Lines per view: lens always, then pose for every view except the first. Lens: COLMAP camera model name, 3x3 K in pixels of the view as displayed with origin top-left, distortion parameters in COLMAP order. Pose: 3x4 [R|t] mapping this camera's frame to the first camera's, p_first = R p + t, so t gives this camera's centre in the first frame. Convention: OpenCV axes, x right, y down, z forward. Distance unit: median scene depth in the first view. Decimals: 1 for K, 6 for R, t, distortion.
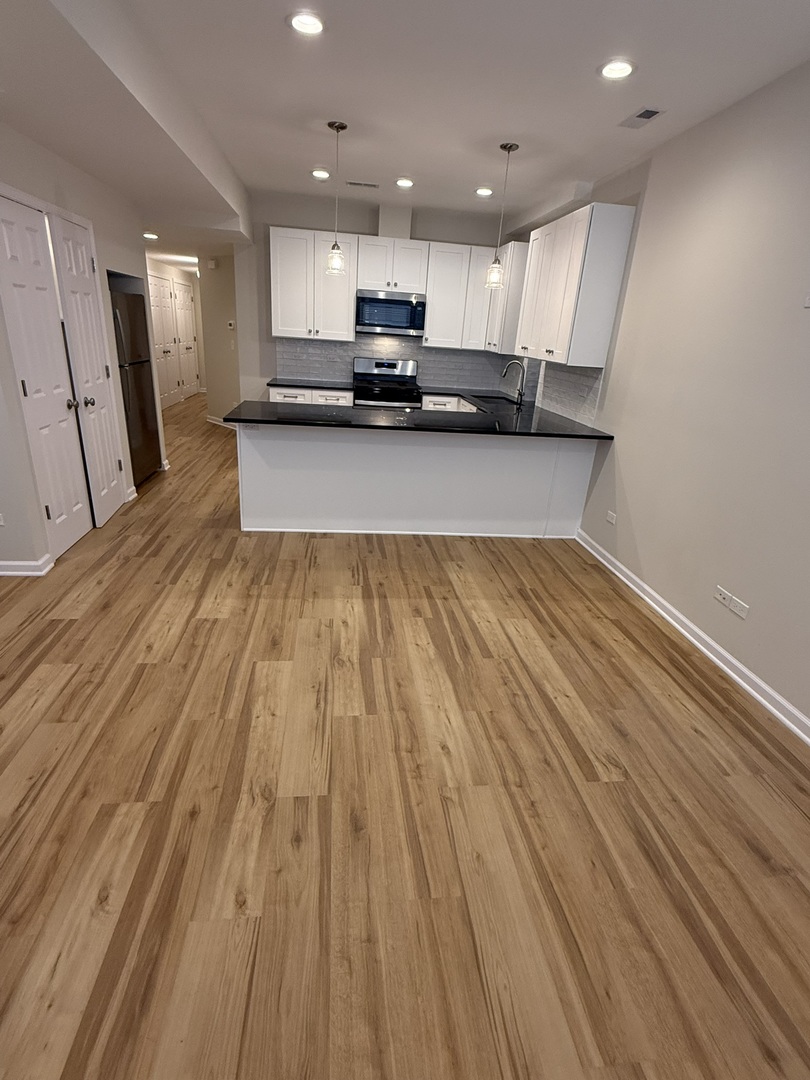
lens RADIAL K [[533.3, 0, 405.6], [0, 533.3, 539.5], [0, 0, 1]] dist [0.000281, -0.002535]
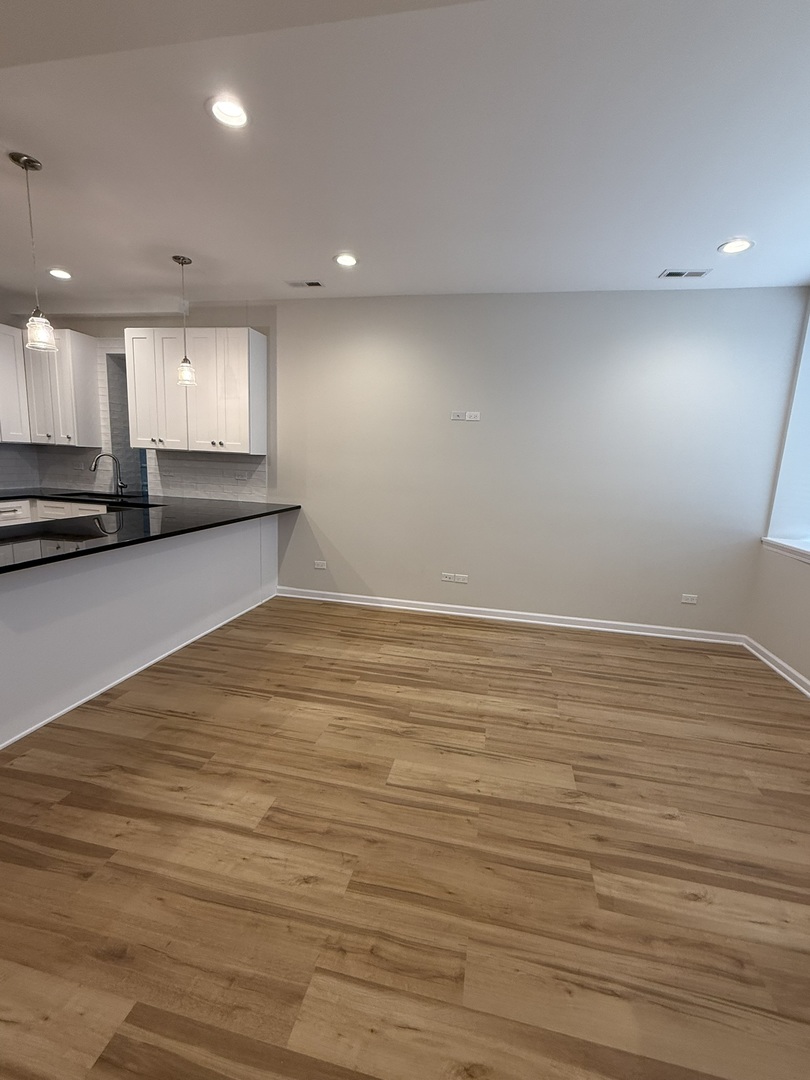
lens RADIAL K [[471.8, 0, 405.4], [0, 471.8, 540.7], [0, 0, 1]] dist [-0.000567, -0.000368]
pose [[0.328286, -0.214087, 0.919997, -0.790661], [0.323359, 0.940600, 0.103496, -0.197874], [-0.887506, 0.263513, 0.378012, 0.483755]]
